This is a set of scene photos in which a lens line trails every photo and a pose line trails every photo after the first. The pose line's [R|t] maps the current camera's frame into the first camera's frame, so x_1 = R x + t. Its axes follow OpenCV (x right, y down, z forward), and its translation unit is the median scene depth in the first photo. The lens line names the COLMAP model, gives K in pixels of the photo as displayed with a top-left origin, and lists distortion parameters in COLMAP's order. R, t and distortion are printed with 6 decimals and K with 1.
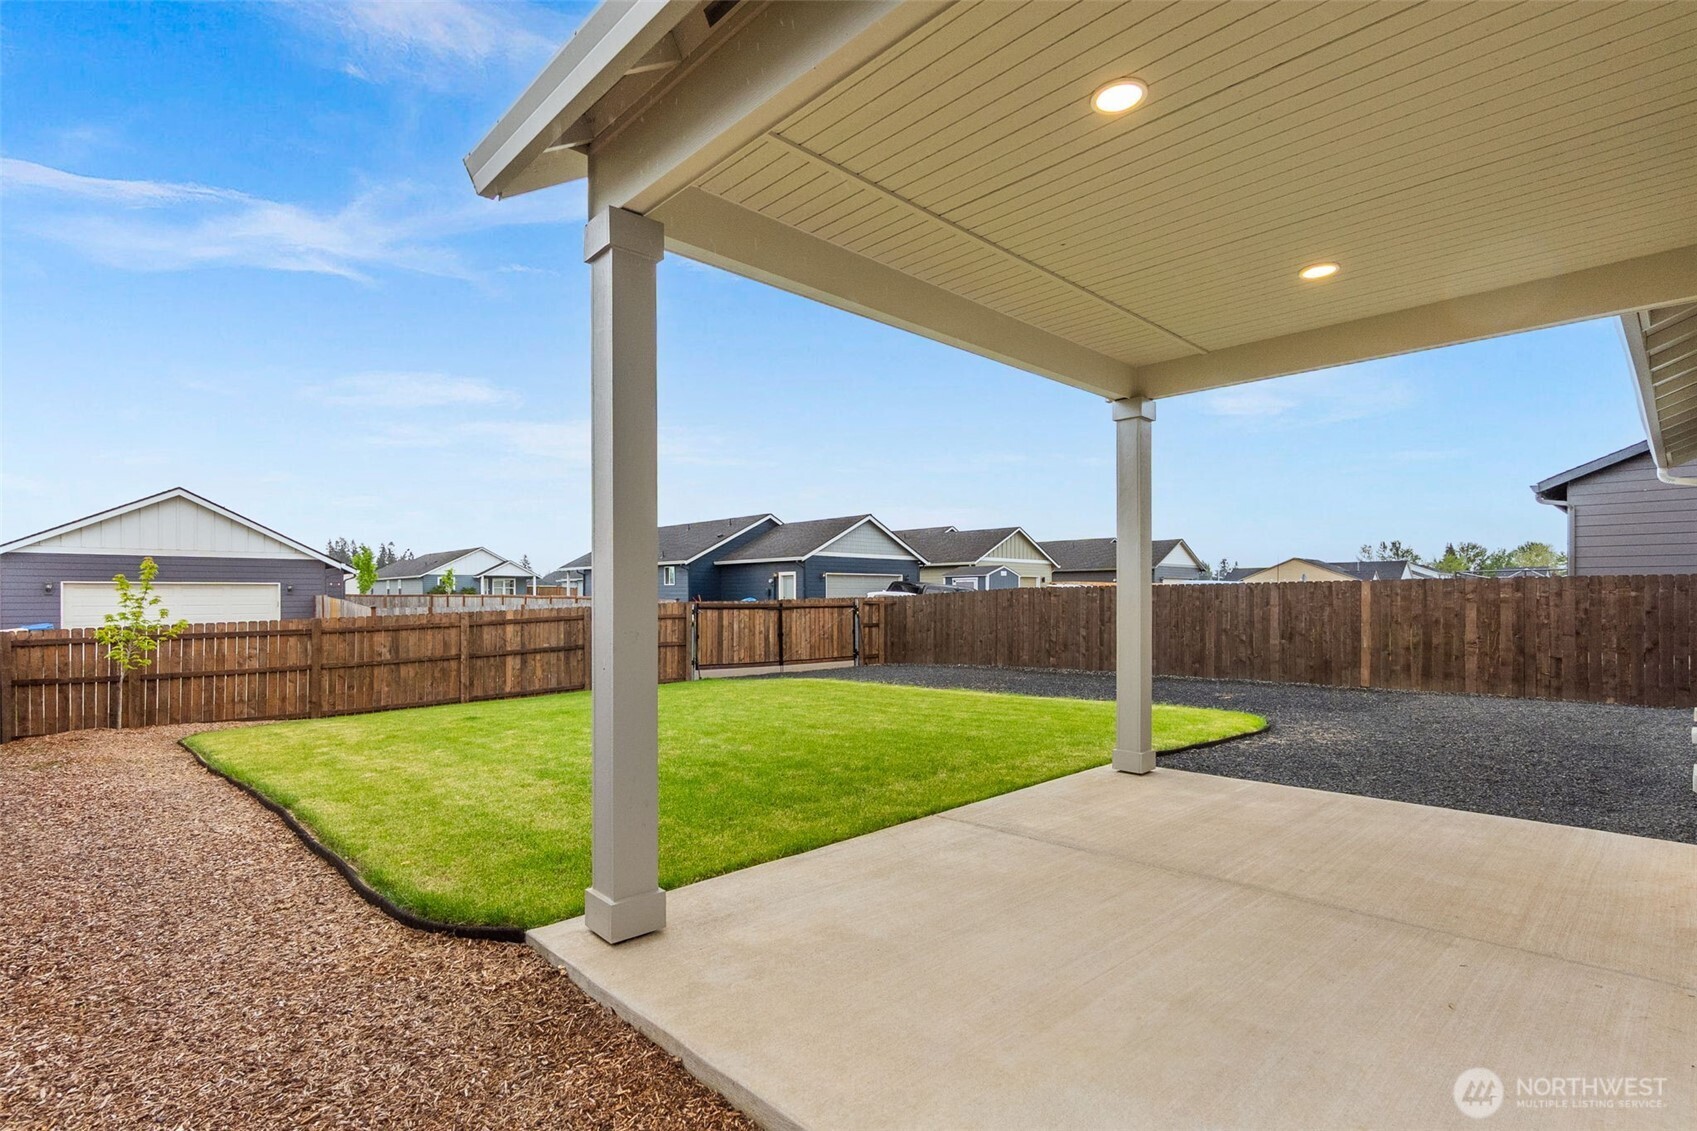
lens RADIAL K [[803.2, 0, 825.9], [0, 803.2, 599.0], [0, 0, 1]] dist [0.009775, 0.002270]
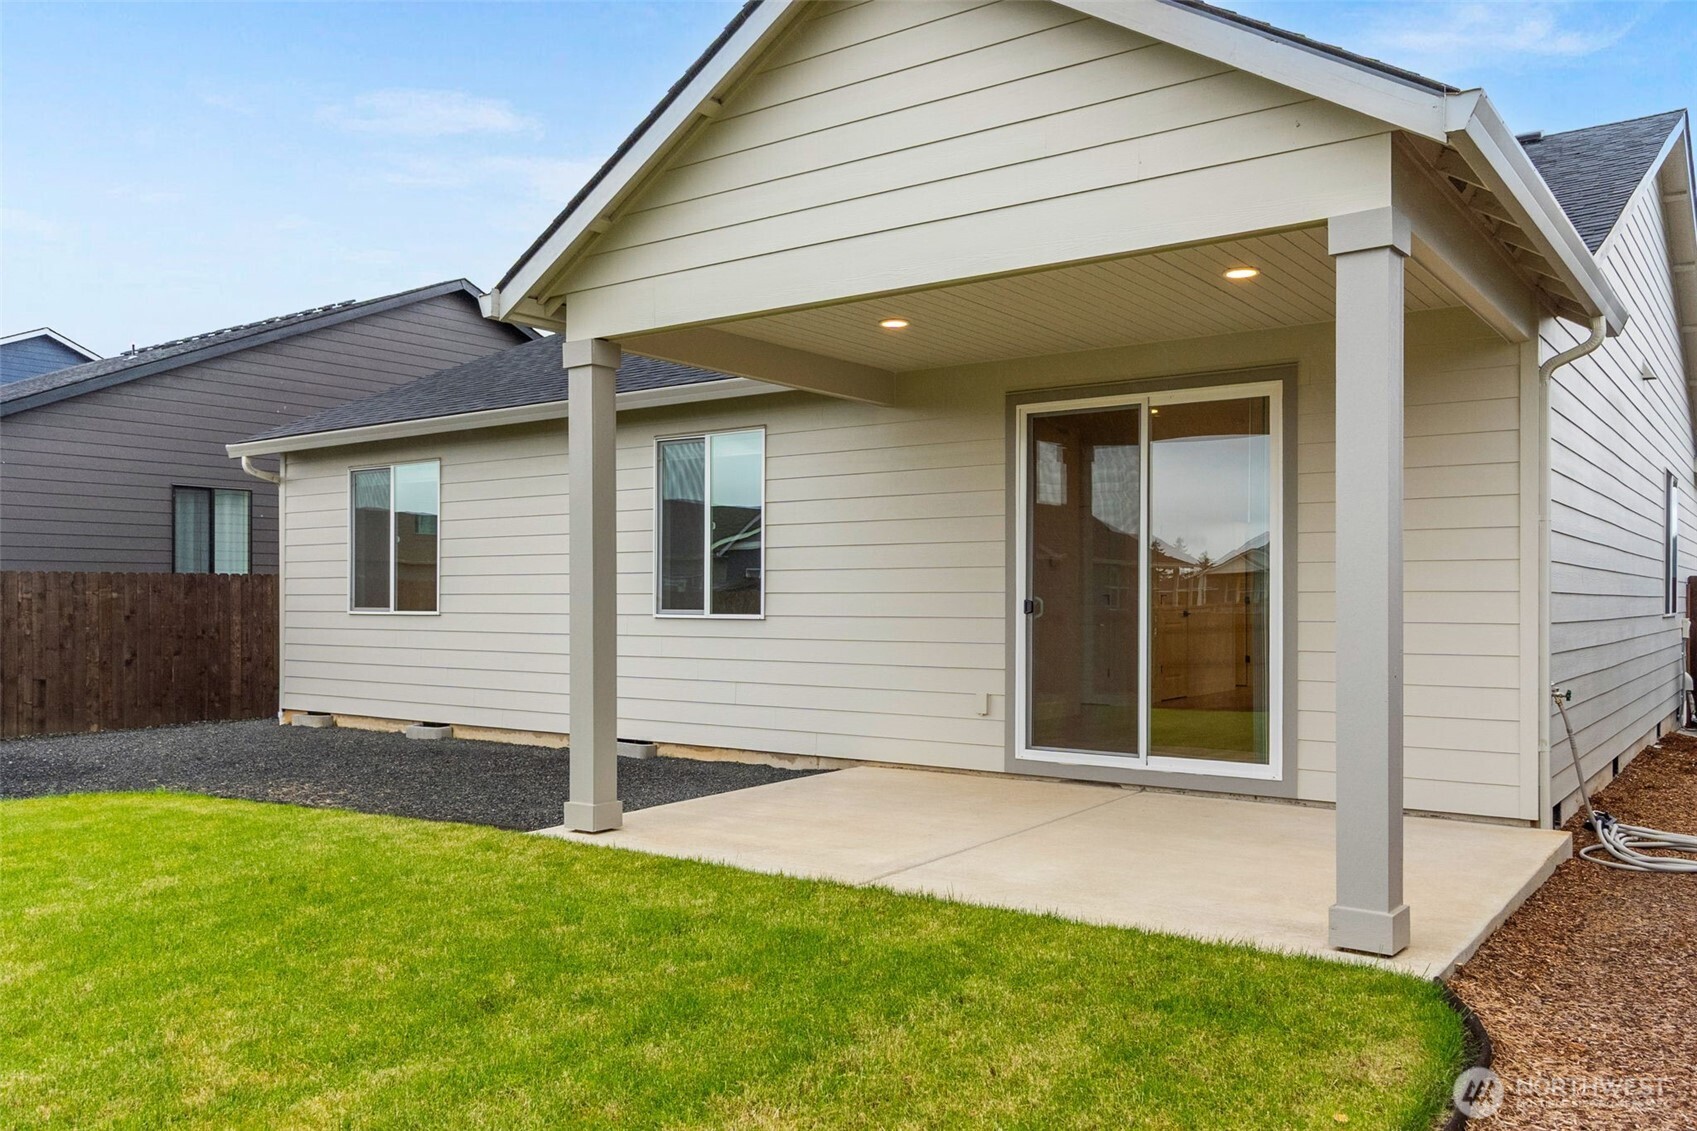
lens RADIAL K [[1312.6, 0, 848.1], [0, 1312.6, 572.6], [0, 0, 1]] dist [-0.001645, -0.000077]
pose [[-0.191236, 0.019204, 0.981356, -0.452754], [0.004242, 0.999815, -0.018739, -0.001240], [-0.981535, 0.000579, -0.191283, 0.516424]]
